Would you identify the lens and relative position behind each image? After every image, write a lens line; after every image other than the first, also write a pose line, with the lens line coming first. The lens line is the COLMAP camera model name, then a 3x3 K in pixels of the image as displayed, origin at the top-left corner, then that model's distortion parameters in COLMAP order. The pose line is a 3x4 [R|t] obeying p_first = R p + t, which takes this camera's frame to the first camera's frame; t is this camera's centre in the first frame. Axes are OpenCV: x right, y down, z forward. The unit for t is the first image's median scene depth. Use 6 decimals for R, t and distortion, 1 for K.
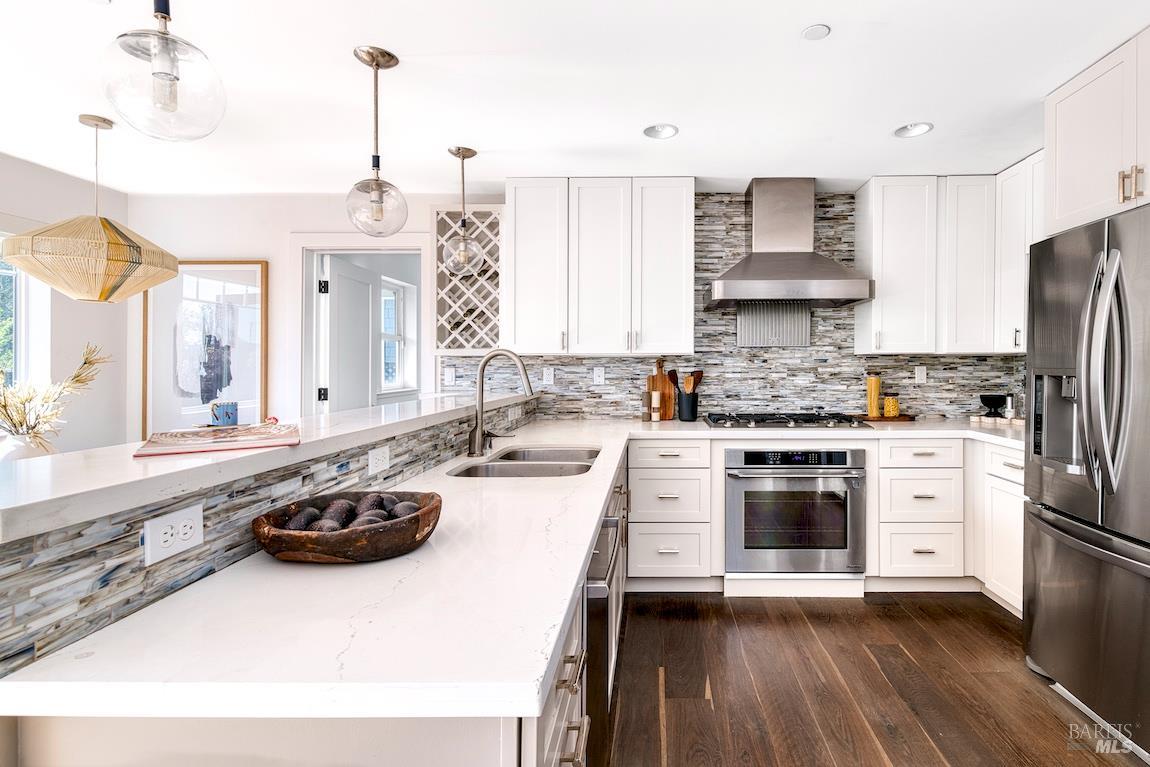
lens RADIAL K [[526.7, 0, 575.1], [0, 526.7, 353.6], [0, 0, 1]] dist [-0.000324, -0.000247]
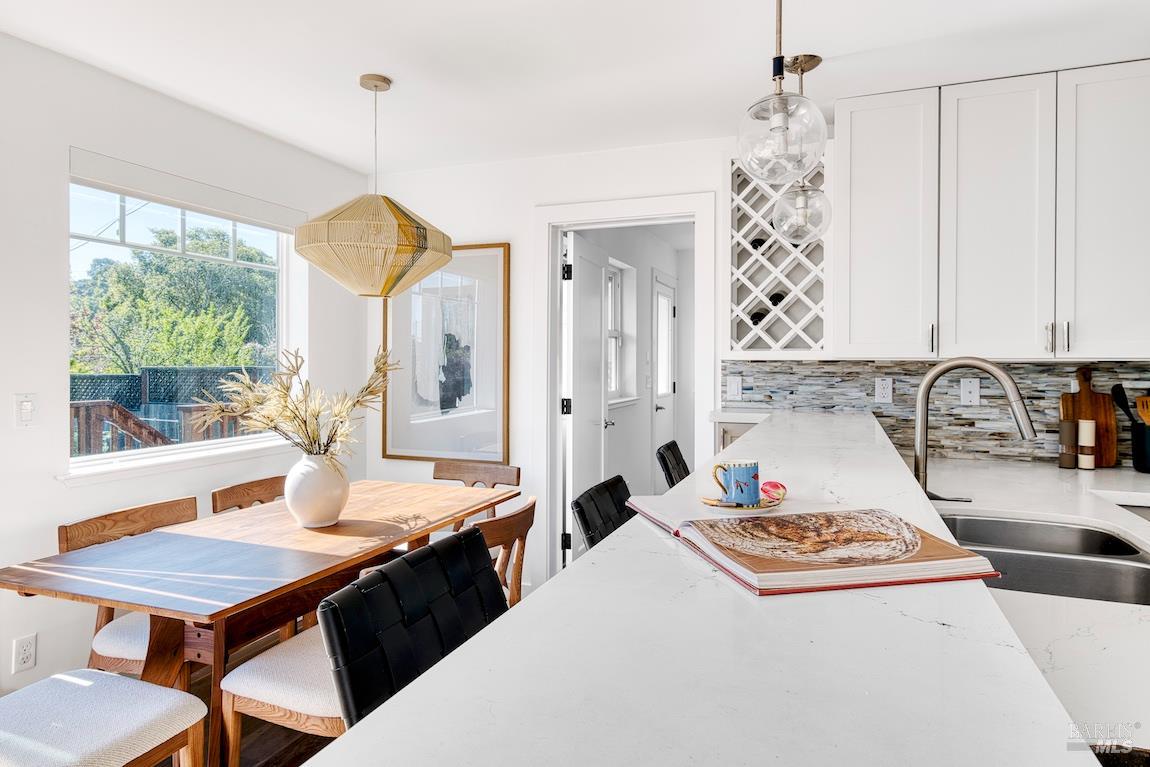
lens RADIAL K [[675.4, 0, 574.6], [0, 675.4, 360.2], [0, 0, 1]] dist [0.024104, -0.000492]
pose [[0.935166, 0.005820, -0.354163, -0.115834], [-0.001667, 0.999926, 0.012030, -0.006022], [0.354207, -0.010659, 0.935106, 0.049044]]
